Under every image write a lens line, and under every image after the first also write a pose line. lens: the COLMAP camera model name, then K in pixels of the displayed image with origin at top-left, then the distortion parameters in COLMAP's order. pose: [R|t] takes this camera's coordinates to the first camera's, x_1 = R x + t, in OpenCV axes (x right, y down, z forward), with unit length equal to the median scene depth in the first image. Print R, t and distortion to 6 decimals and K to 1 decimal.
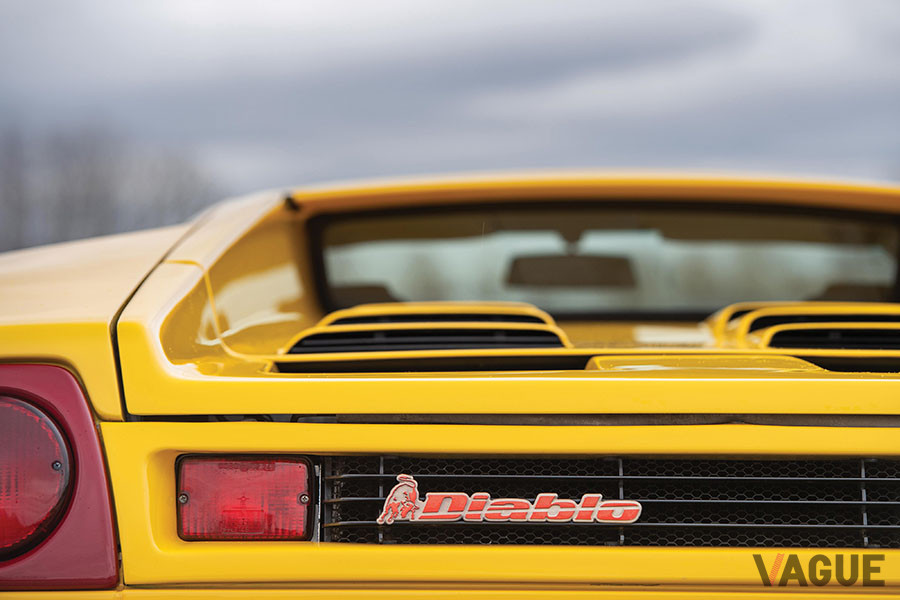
lens RADIAL K [[5105.9, 0, 450.7], [0, 5105.9, 299.7], [0, 0, 1]] dist [0.568492, 0.000000]
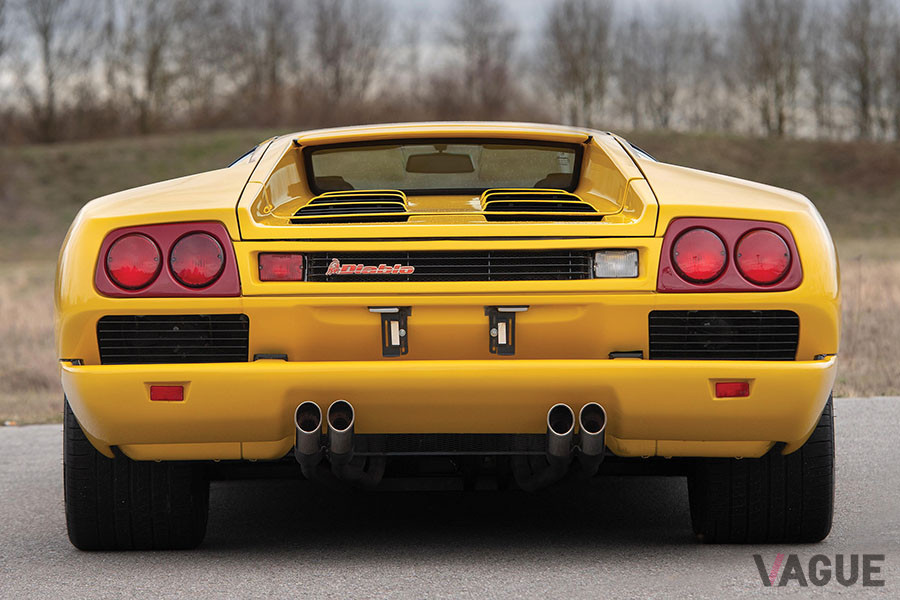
lens RADIAL K [[5105.9, 0, 447.8], [0, 5105.9, 300.5], [0, 0, 1]] dist [0.568492, 0.000000]
pose [[0.999934, -0.011236, -0.002507, 0.063837], [0.011314, 0.999360, 0.033921, -0.041512], [0.002125, -0.033947, 0.999421, -1.974047]]
